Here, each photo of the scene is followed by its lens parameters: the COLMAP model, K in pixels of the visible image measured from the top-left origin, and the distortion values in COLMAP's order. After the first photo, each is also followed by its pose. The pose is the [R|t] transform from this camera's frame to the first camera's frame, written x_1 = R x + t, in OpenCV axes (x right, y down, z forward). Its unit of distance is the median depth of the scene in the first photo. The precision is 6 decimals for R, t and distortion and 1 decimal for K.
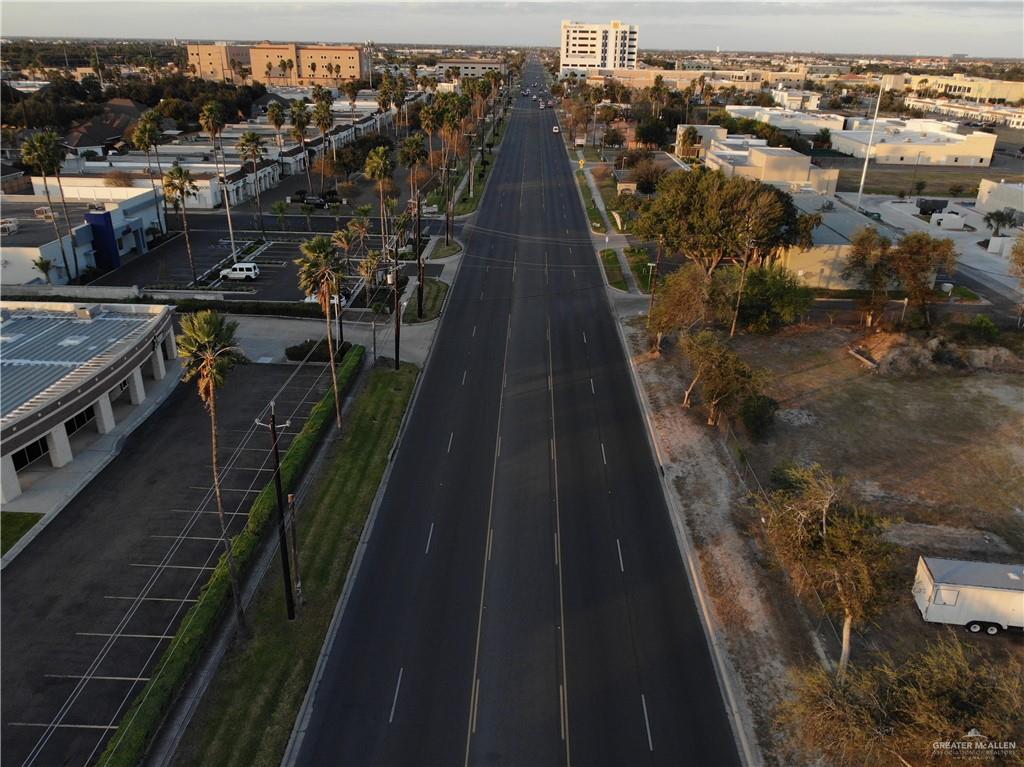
lens RADIAL K [[761.5, 0, 515.2], [0, 761.5, 384.0], [0, 0, 1]] dist [-0.012693, 0.004792]
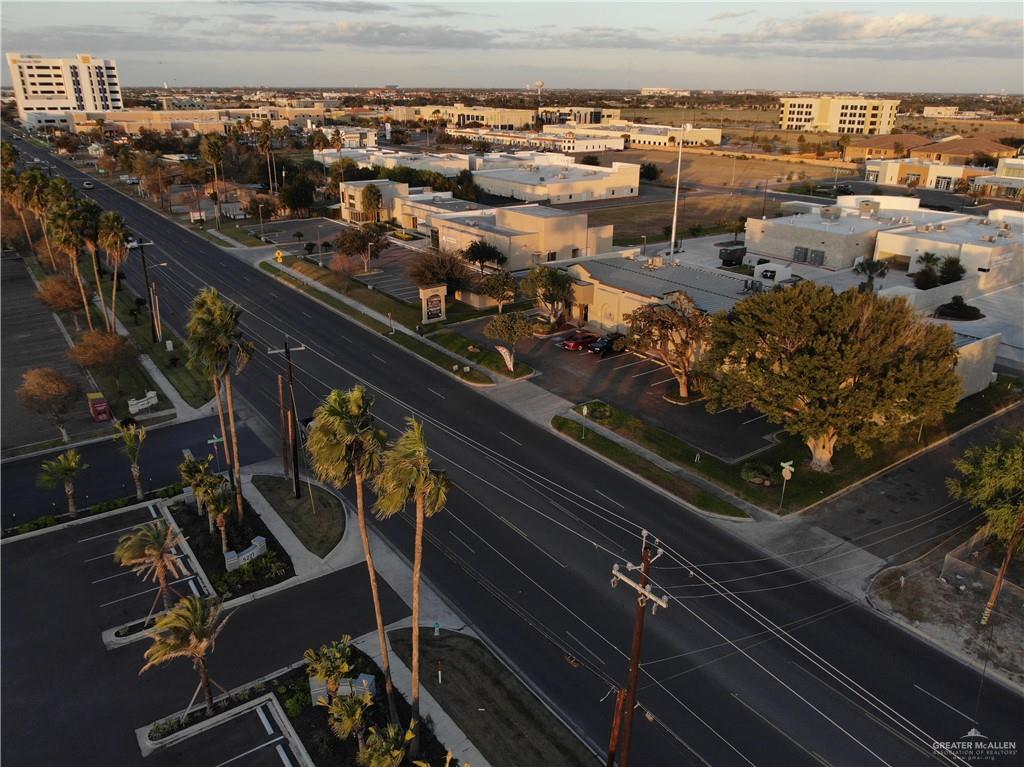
lens RADIAL K [[761.5, 0, 515.2], [0, 761.5, 384.0], [0, 0, 1]] dist [-0.012693, 0.004792]
pose [[0.794403, -0.234725, 0.560204, -0.044692], [0.256451, 0.965689, 0.040960, -0.045403], [-0.550597, 0.111126, 0.827342, 0.099962]]
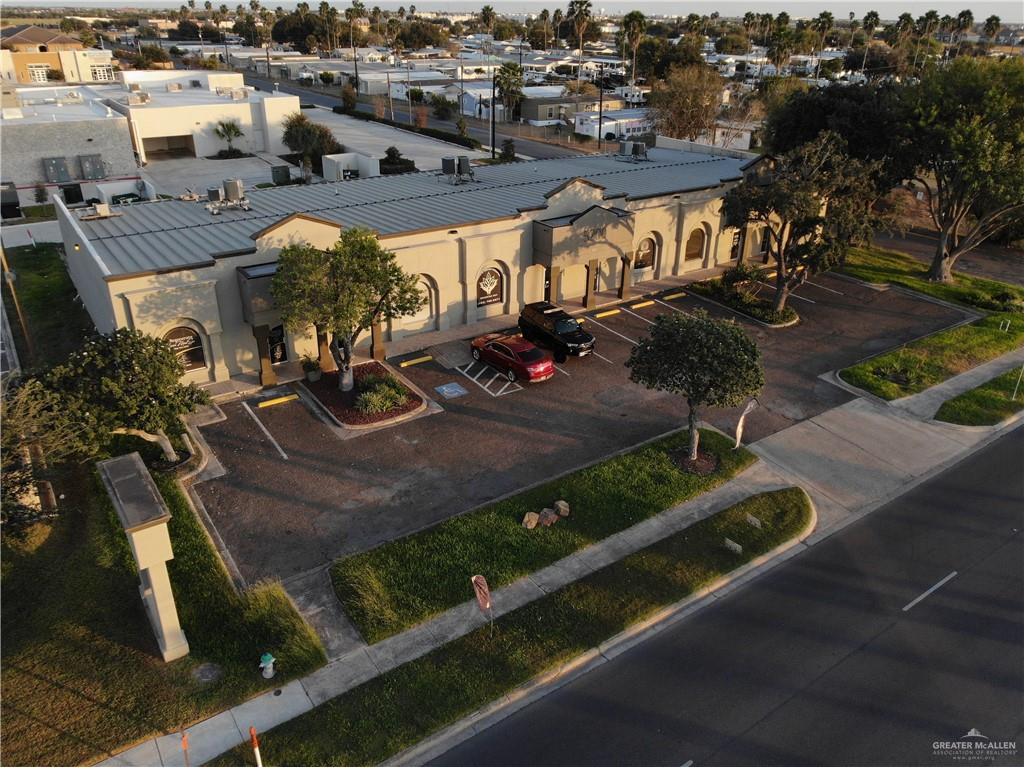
lens RADIAL K [[761.5, 0, 515.2], [0, 761.5, 384.0], [0, 0, 1]] dist [-0.012693, 0.004792]
pose [[-0.592610, -0.379753, 0.710353, 0.003001], [0.303923, 0.711287, 0.633799, -0.082180], [-0.745952, 0.591488, -0.306100, 0.232420]]
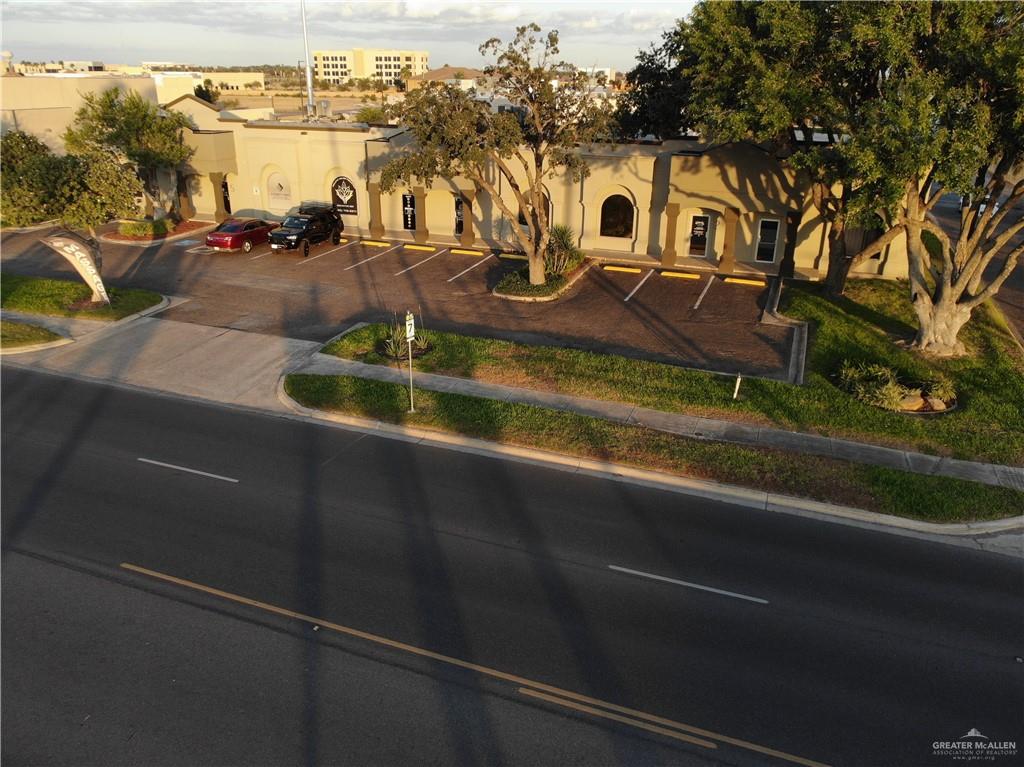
lens RADIAL K [[761.5, 0, 515.2], [0, 761.5, 384.0], [0, 0, 1]] dist [-0.012693, 0.004792]
pose [[0.329053, -0.373544, 0.867289, -0.007970], [0.381876, 0.892623, 0.239570, -0.039189], [-0.863652, 0.252366, 0.436368, 0.164365]]
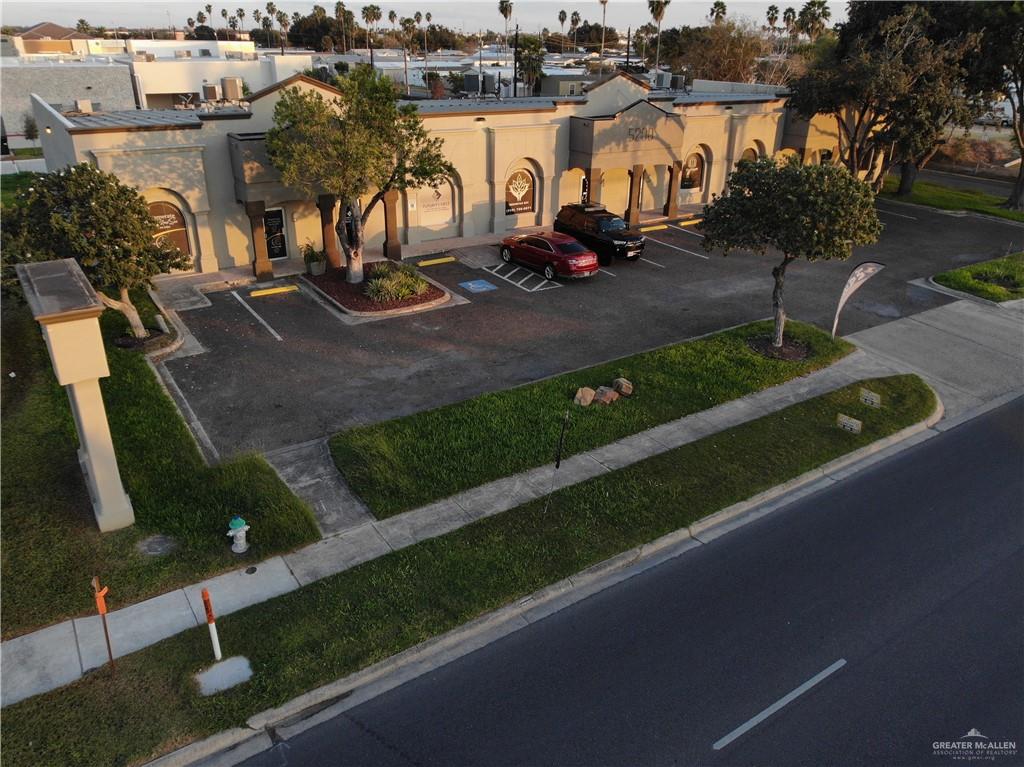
lens RADIAL K [[761.5, 0, 515.2], [0, 761.5, 384.0], [0, 0, 1]] dist [-0.012693, 0.004792]
pose [[-0.579147, -0.366617, 0.728135, 0.007548], [0.307466, 0.728981, 0.611597, -0.070984], [-0.755019, 0.578081, -0.309465, 0.235745]]
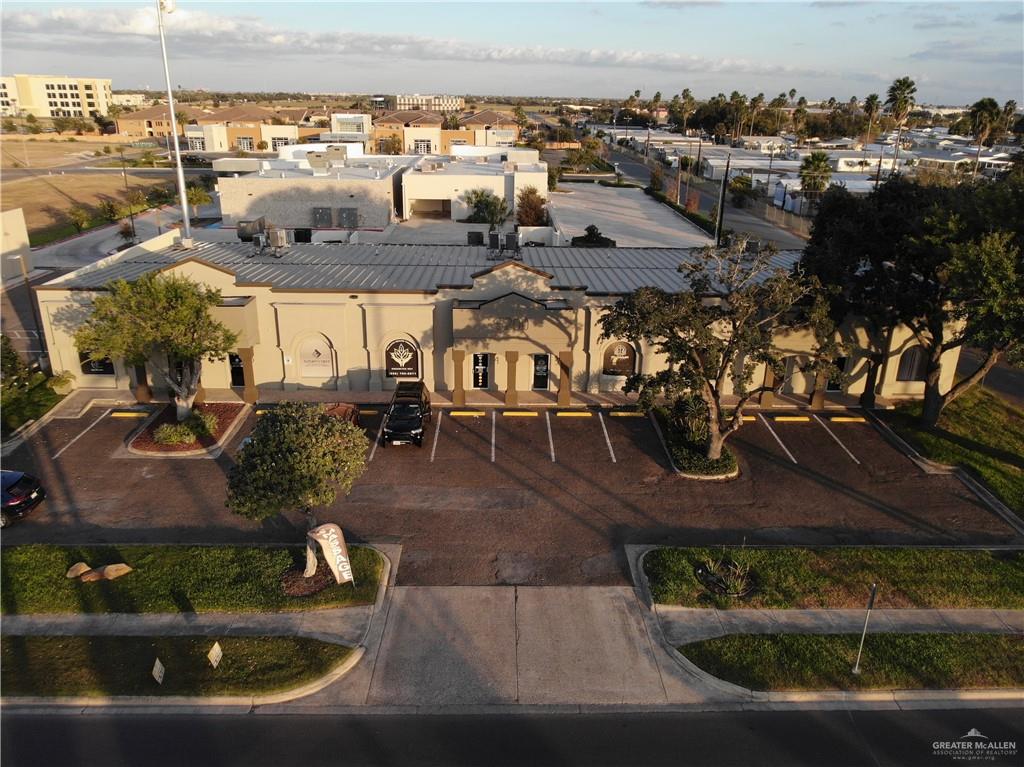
lens RADIAL K [[761.5, 0, 515.2], [0, 761.5, 384.0], [0, 0, 1]] dist [-0.012693, 0.004792]
pose [[-0.052297, -0.373162, 0.926291, -0.006757], [0.391000, 0.845855, 0.362833, -0.063295], [-0.918904, 0.381155, 0.101671, 0.191410]]
